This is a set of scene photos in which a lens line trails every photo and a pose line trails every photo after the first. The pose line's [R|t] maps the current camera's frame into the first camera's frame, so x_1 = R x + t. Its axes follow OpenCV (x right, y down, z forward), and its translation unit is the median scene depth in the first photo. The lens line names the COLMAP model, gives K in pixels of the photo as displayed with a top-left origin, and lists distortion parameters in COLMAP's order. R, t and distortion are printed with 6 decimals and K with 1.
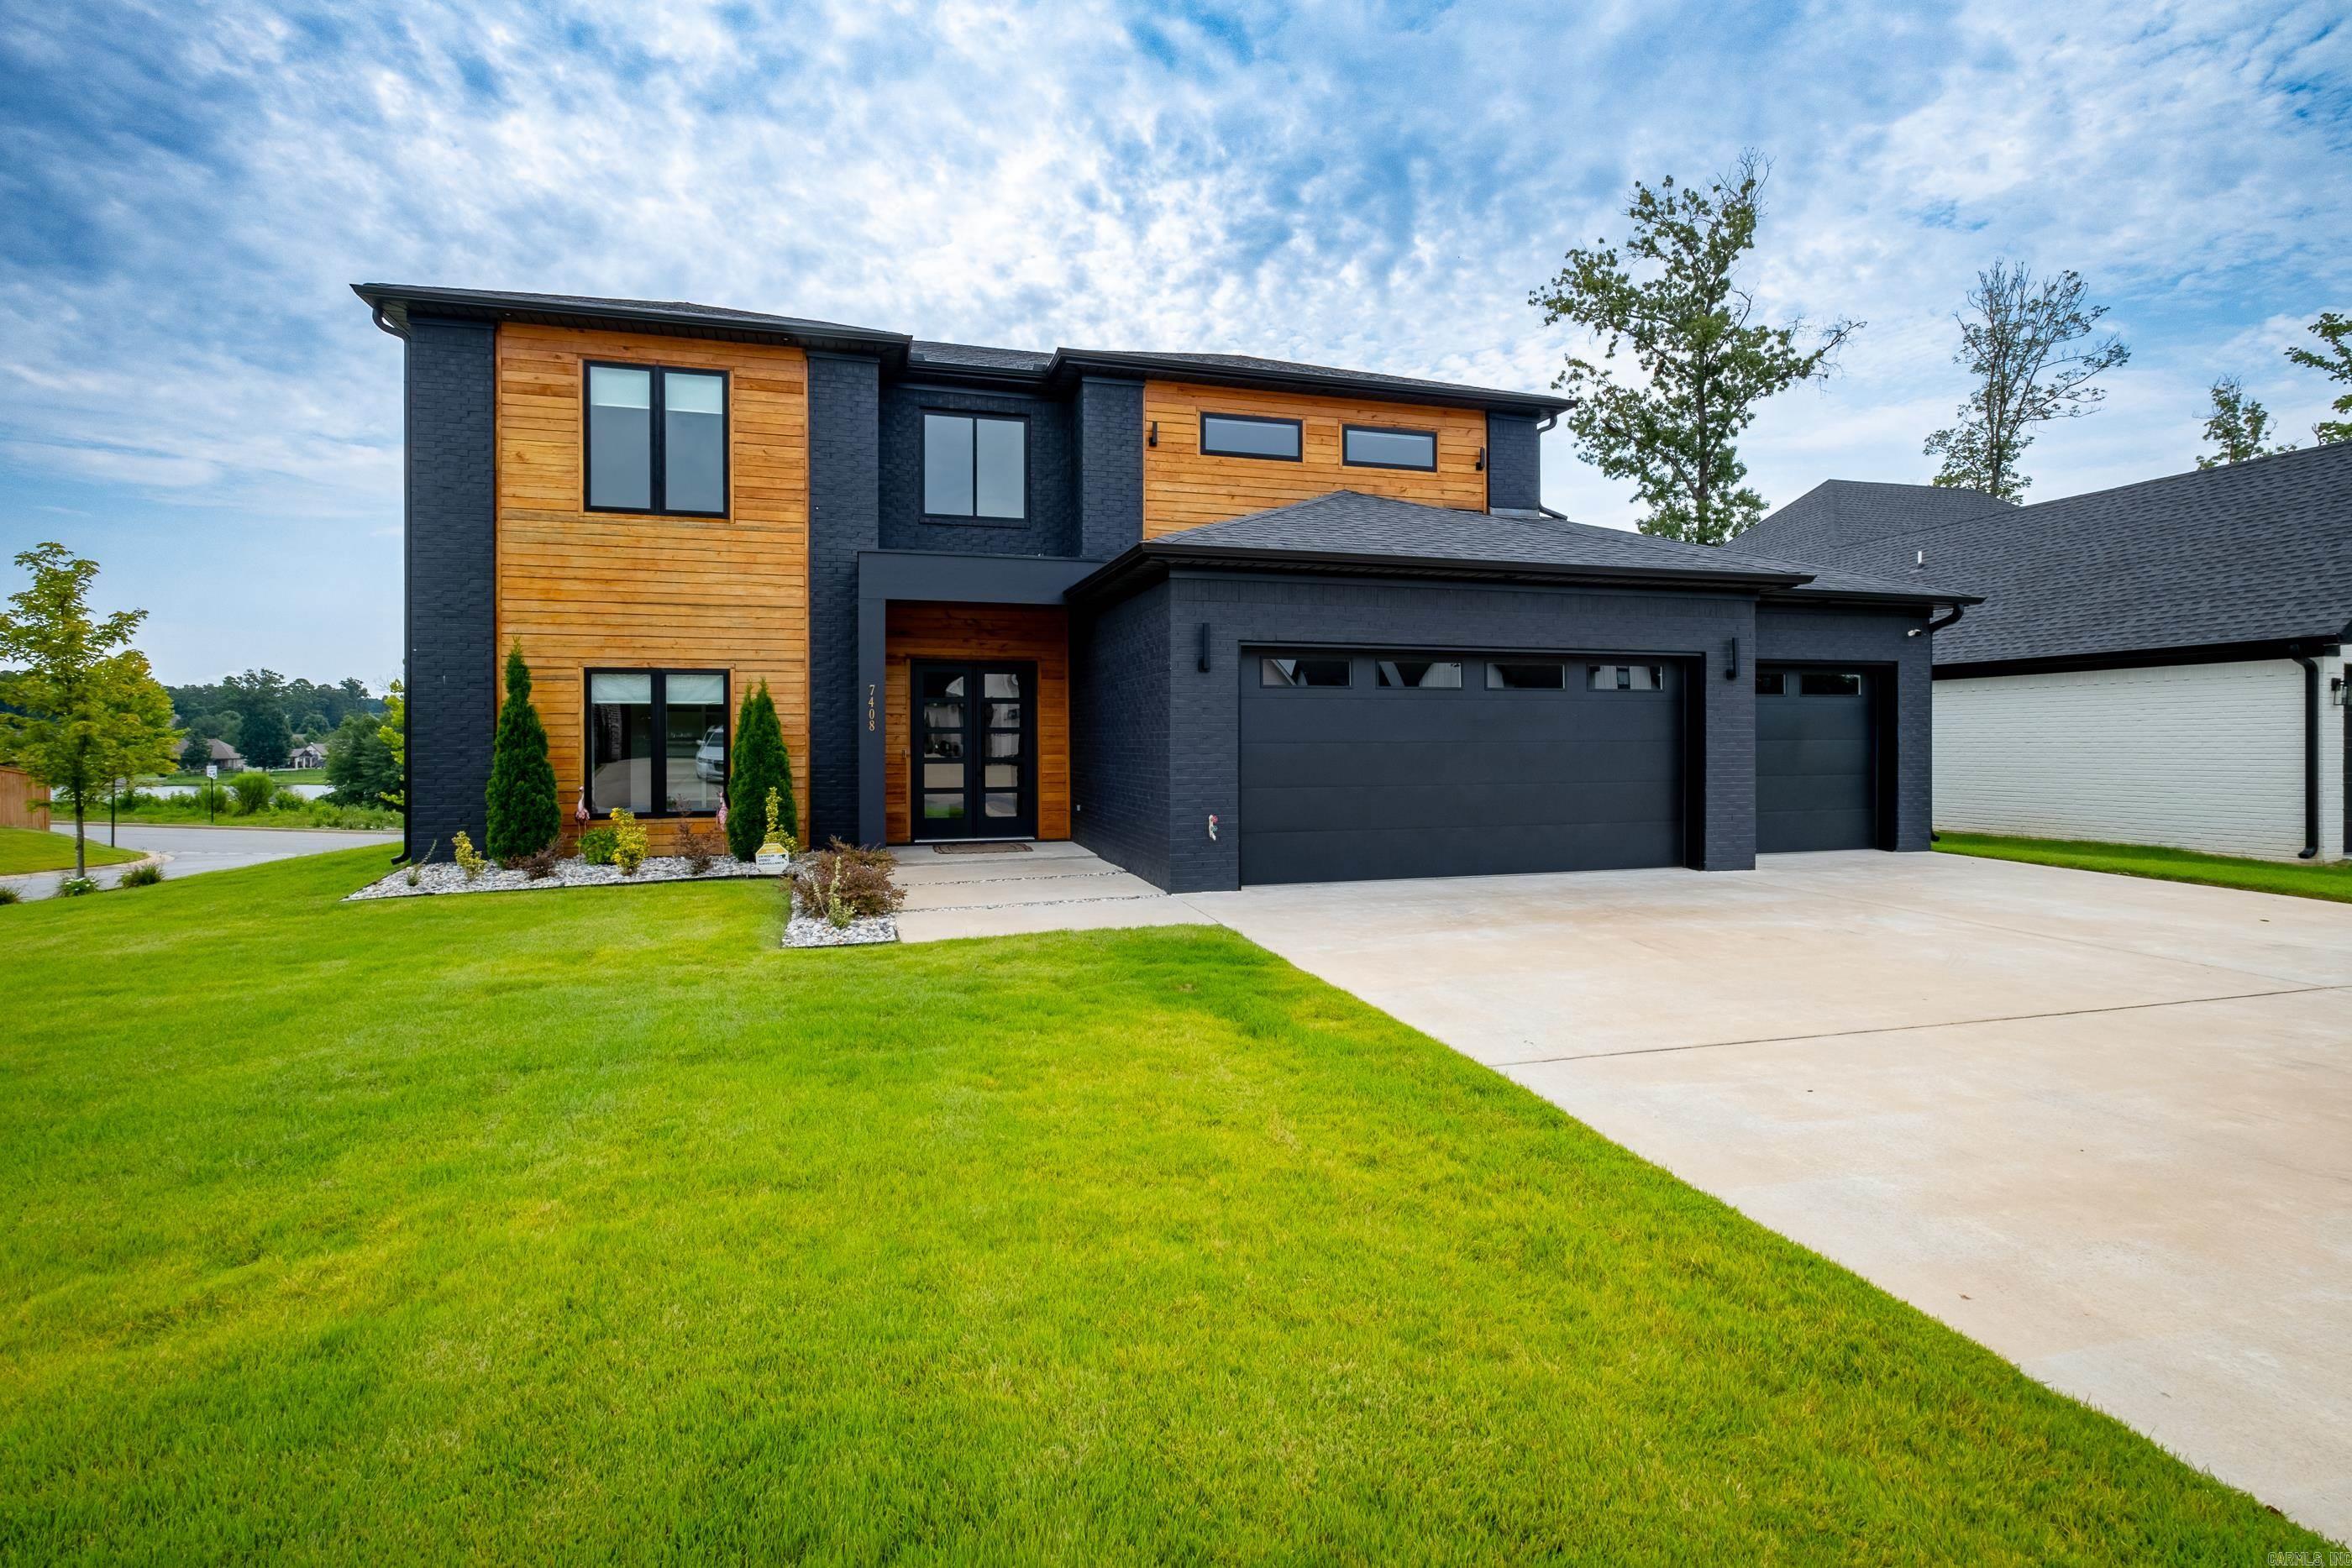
lens RADIAL K [[1130.4, 0, 1216.5], [0, 1130.4, 748.3], [0, 0, 1]] dist [0.032764, -0.009307]
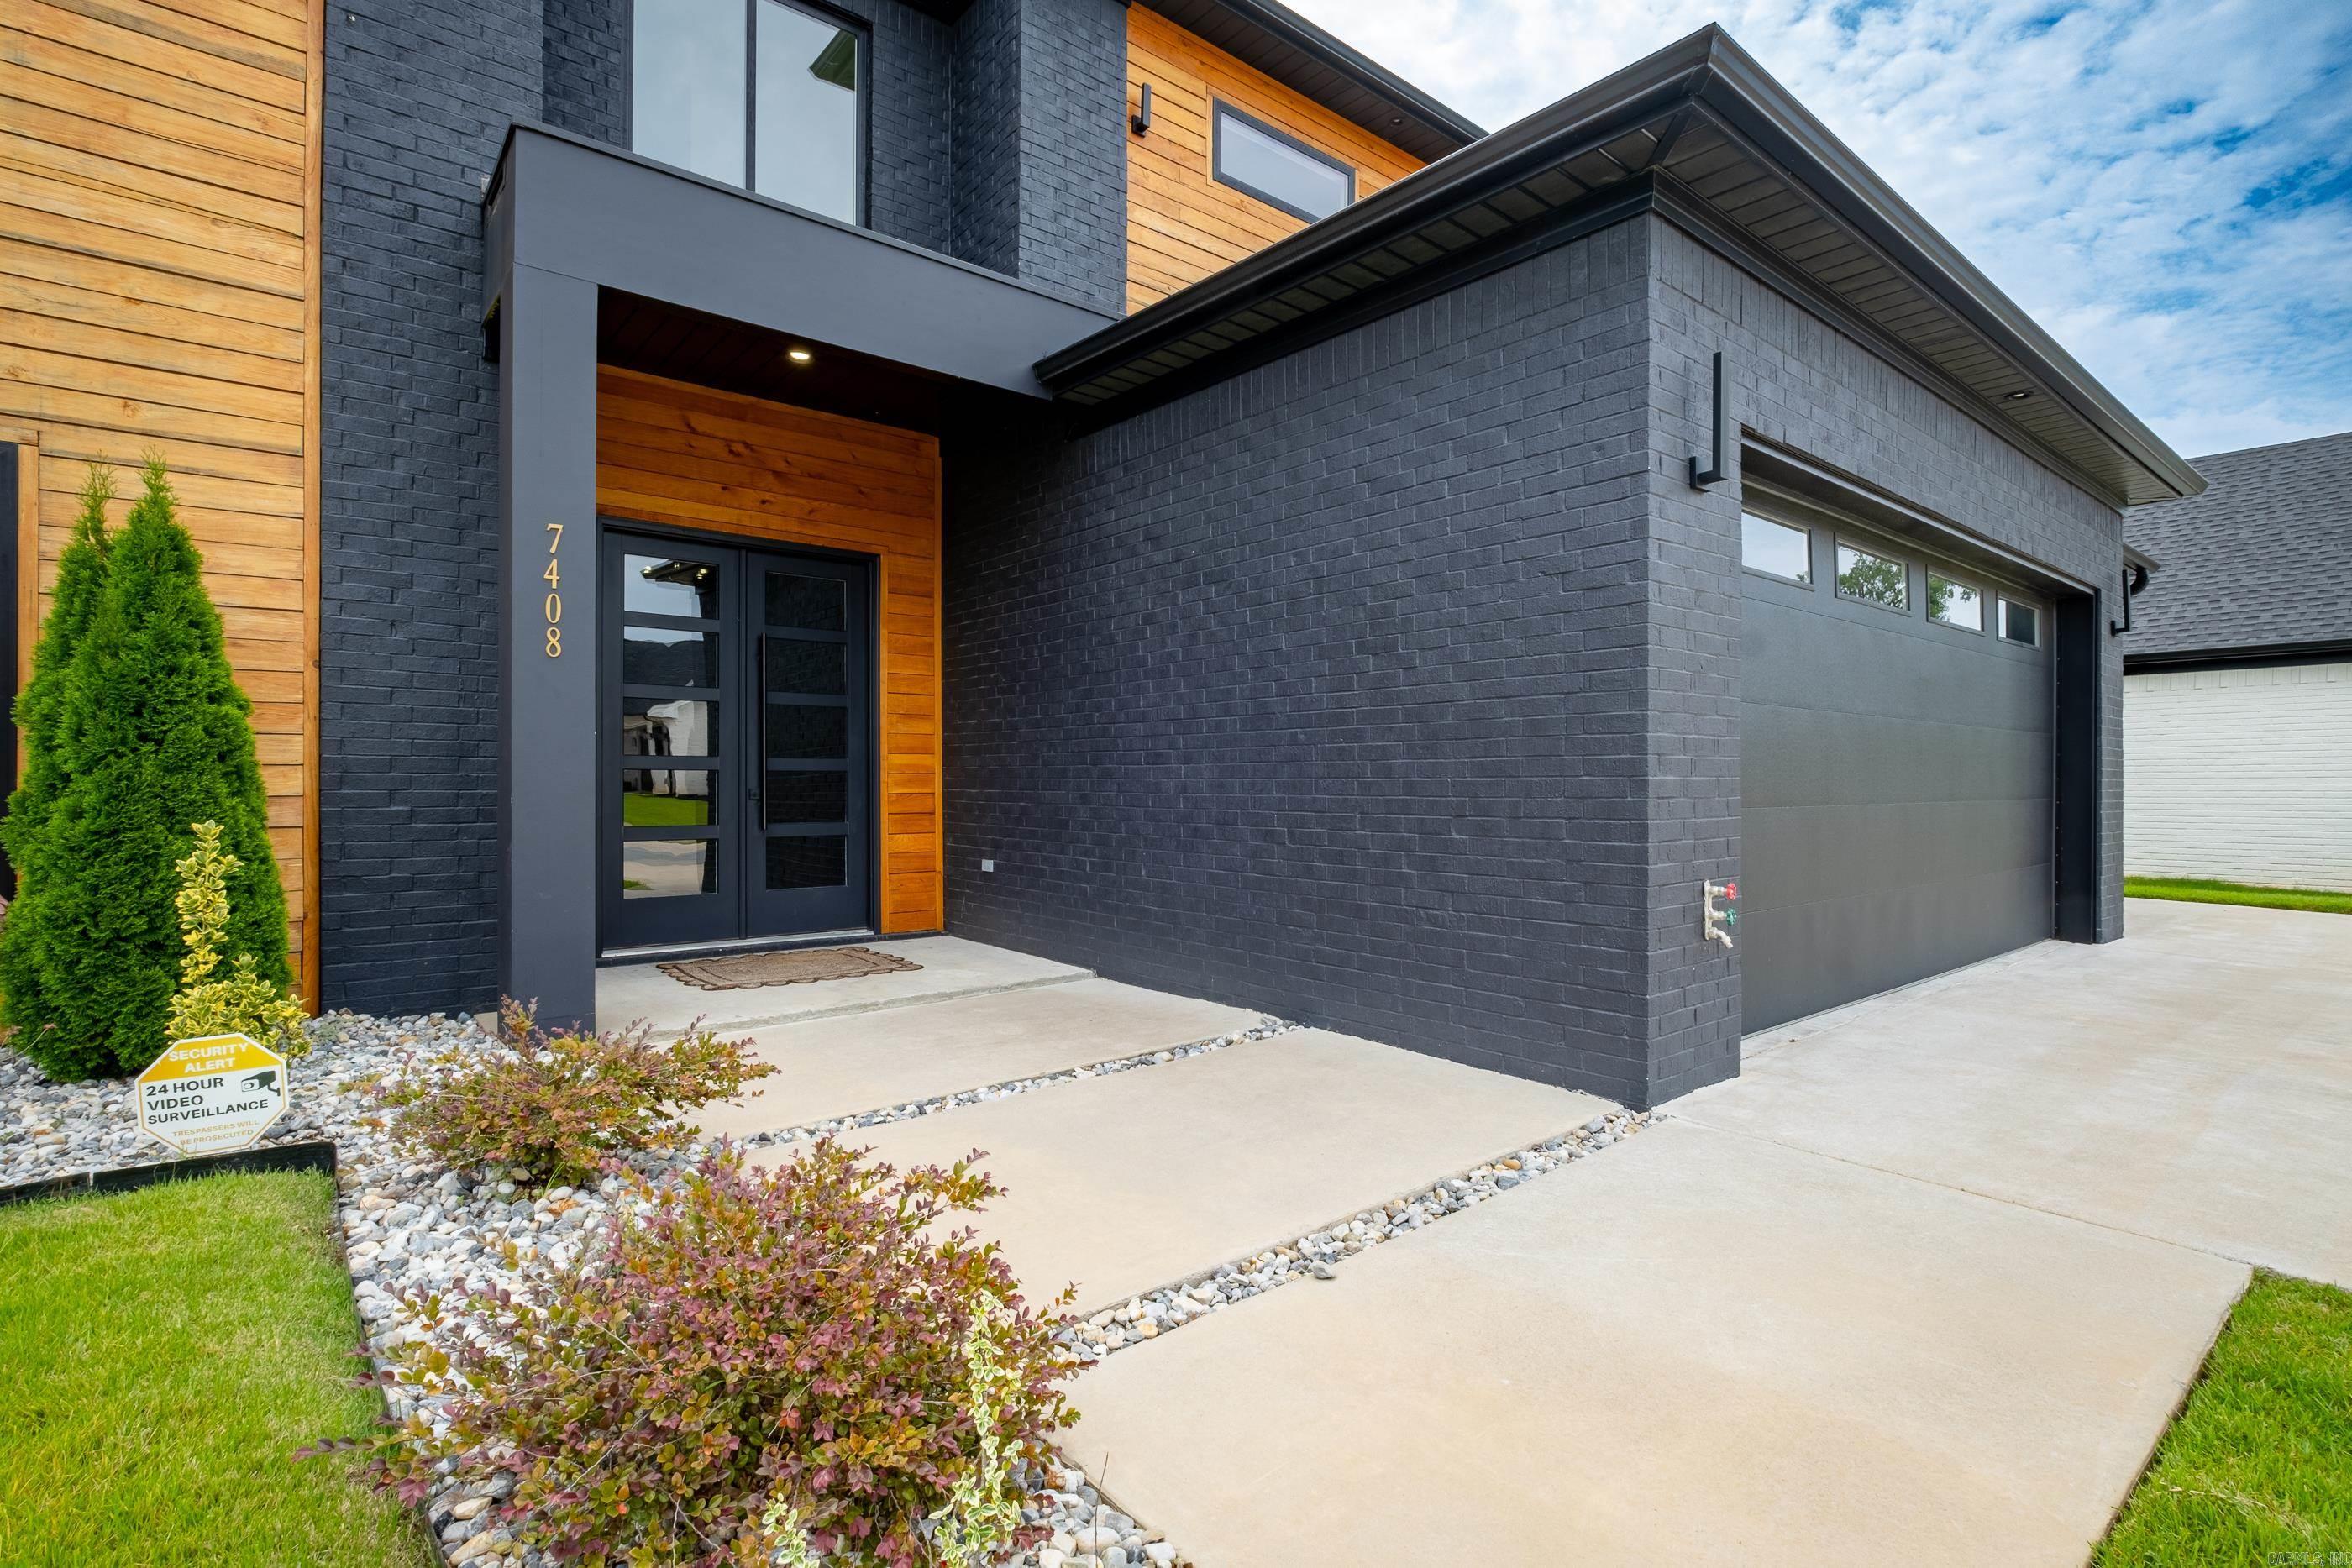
lens RADIAL K [[1119.3, 0, 1176.0], [0, 1119.3, 784.0], [0, 0, 1]] dist [0.000256, 0.000286]
pose [[0.927379, 0.003313, 0.374109, -0.225038], [-0.000871, 0.999977, -0.006697, 0.021802], [-0.374123, 0.005885, 0.927361, 0.541370]]
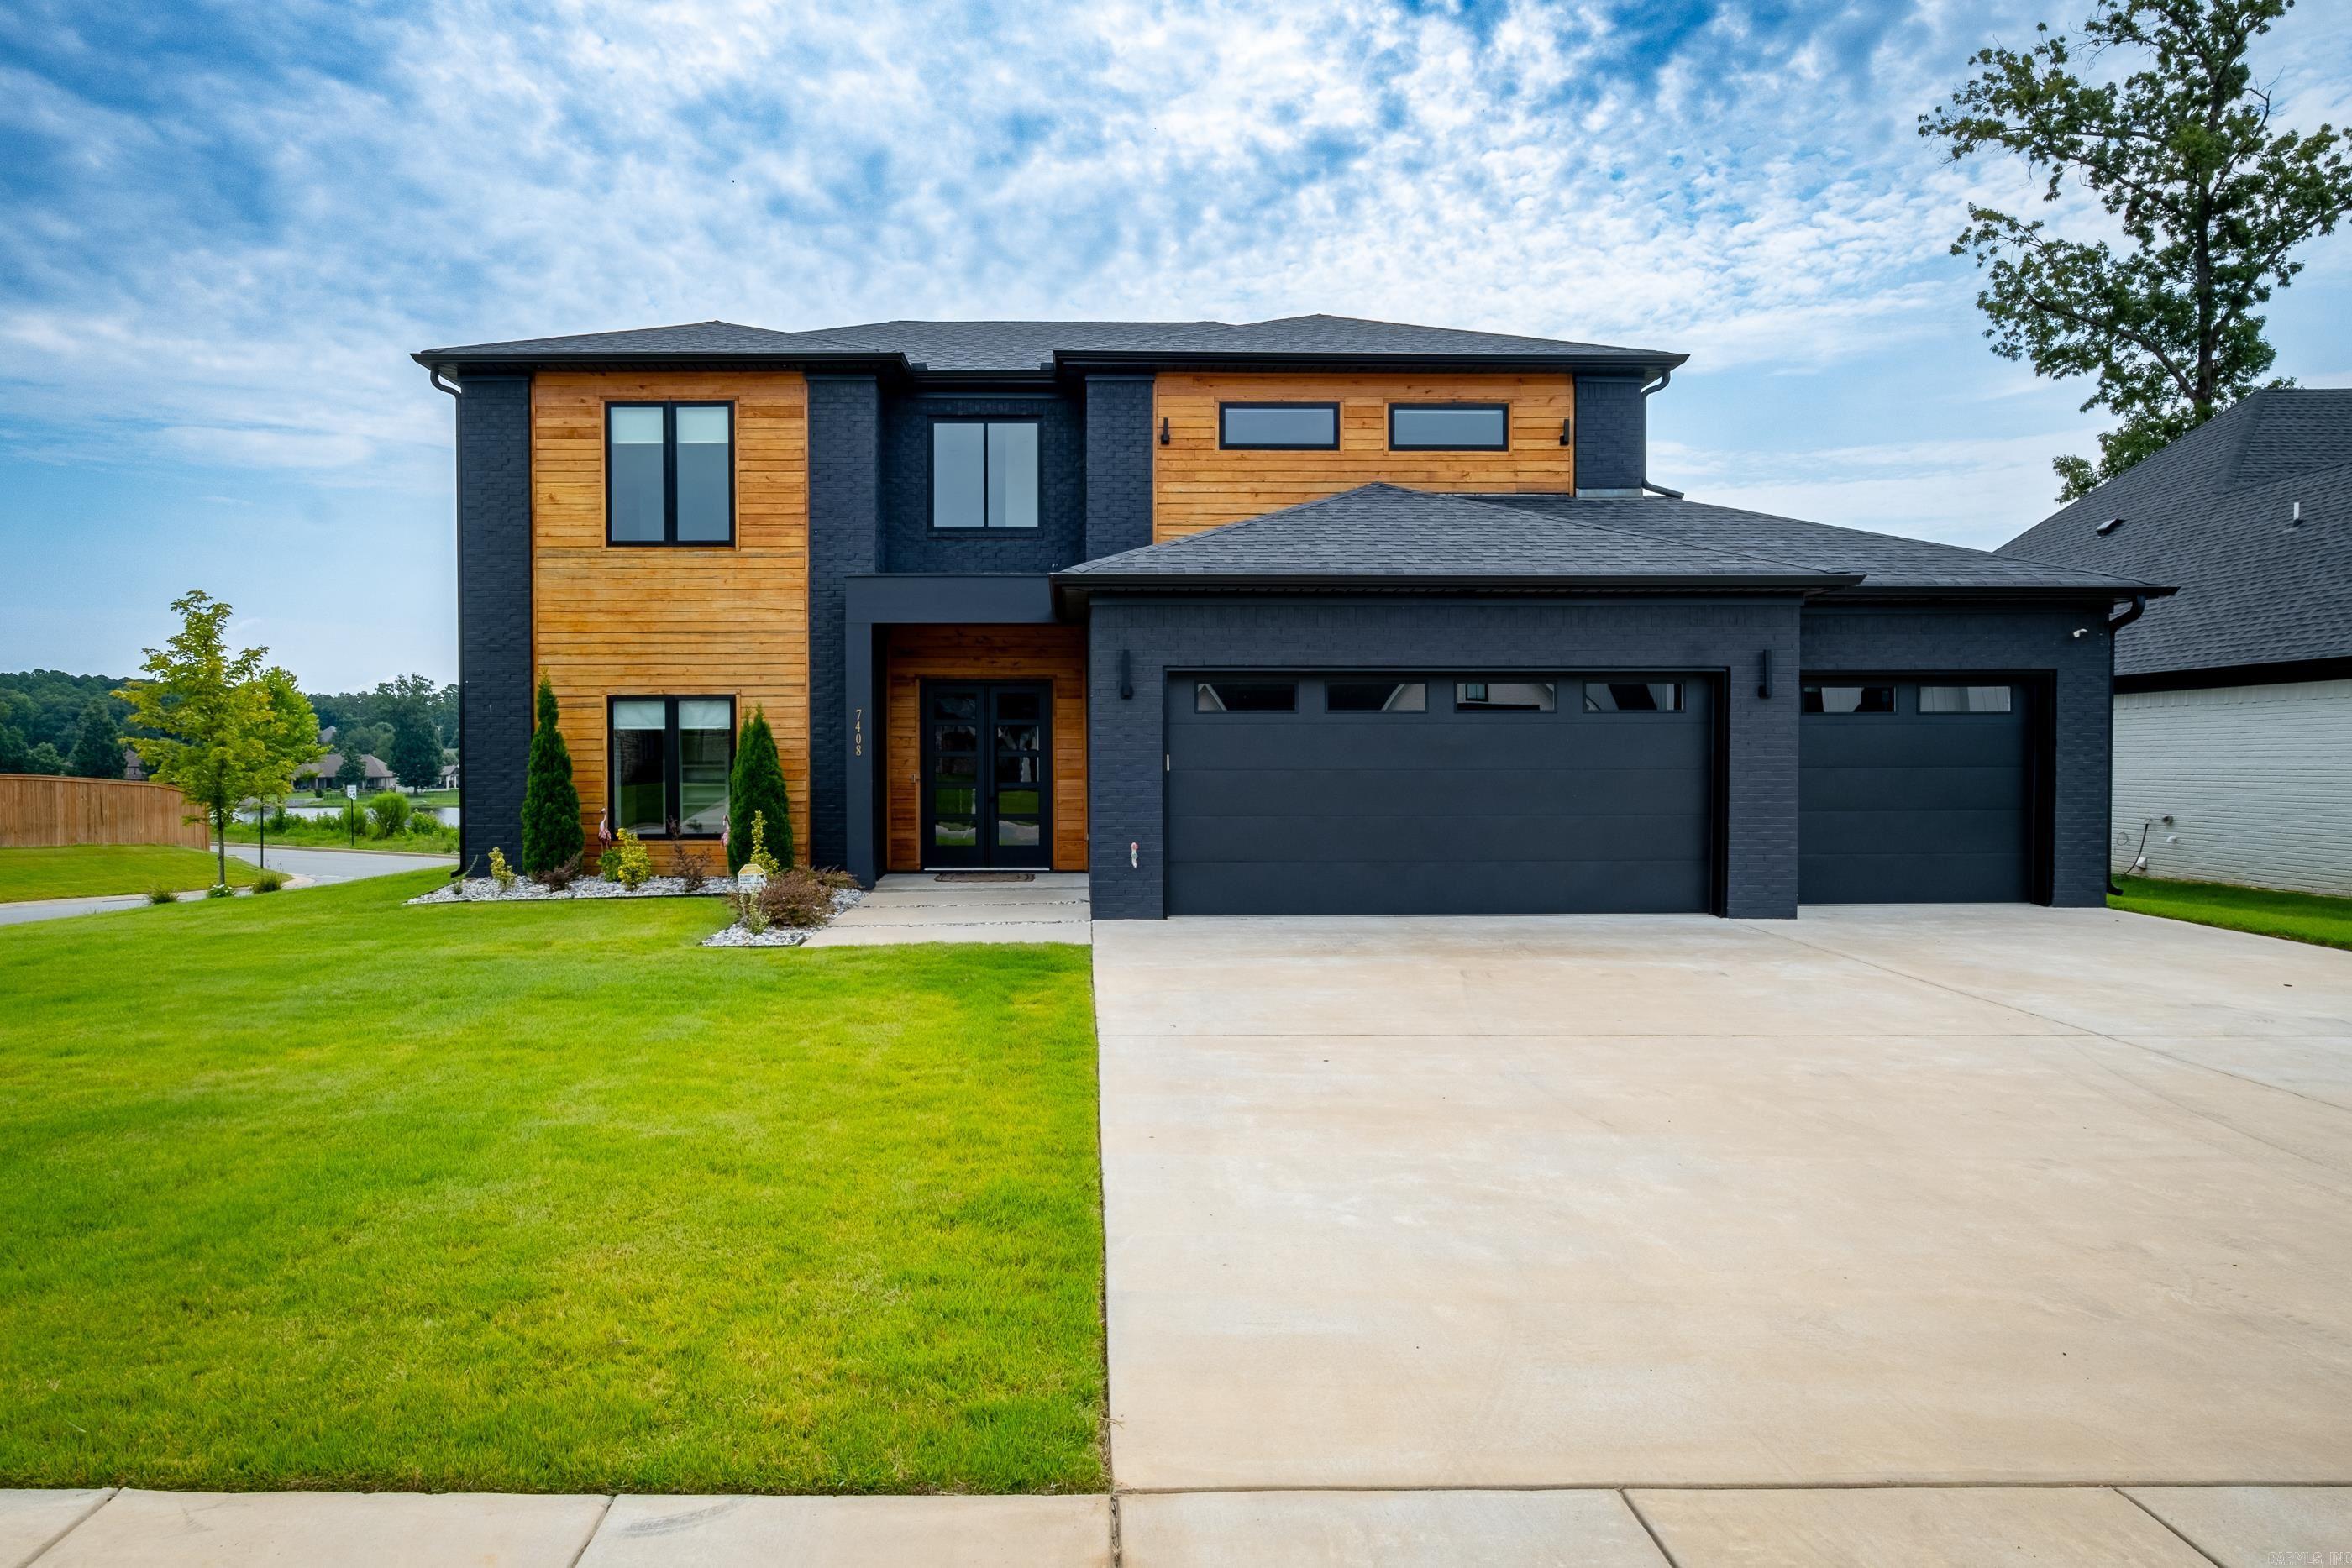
lens RADIAL K [[1601.6, 0, 1176.0], [0, 1601.6, 784.0], [0, 0, 1]] dist [0.055851, -0.003144]
pose [[0.964110, 0.005337, -0.265449, 0.300028], [-0.002930, 0.999951, 0.009464, -0.004159], [0.265487, -0.008347, 0.964078, -0.253716]]
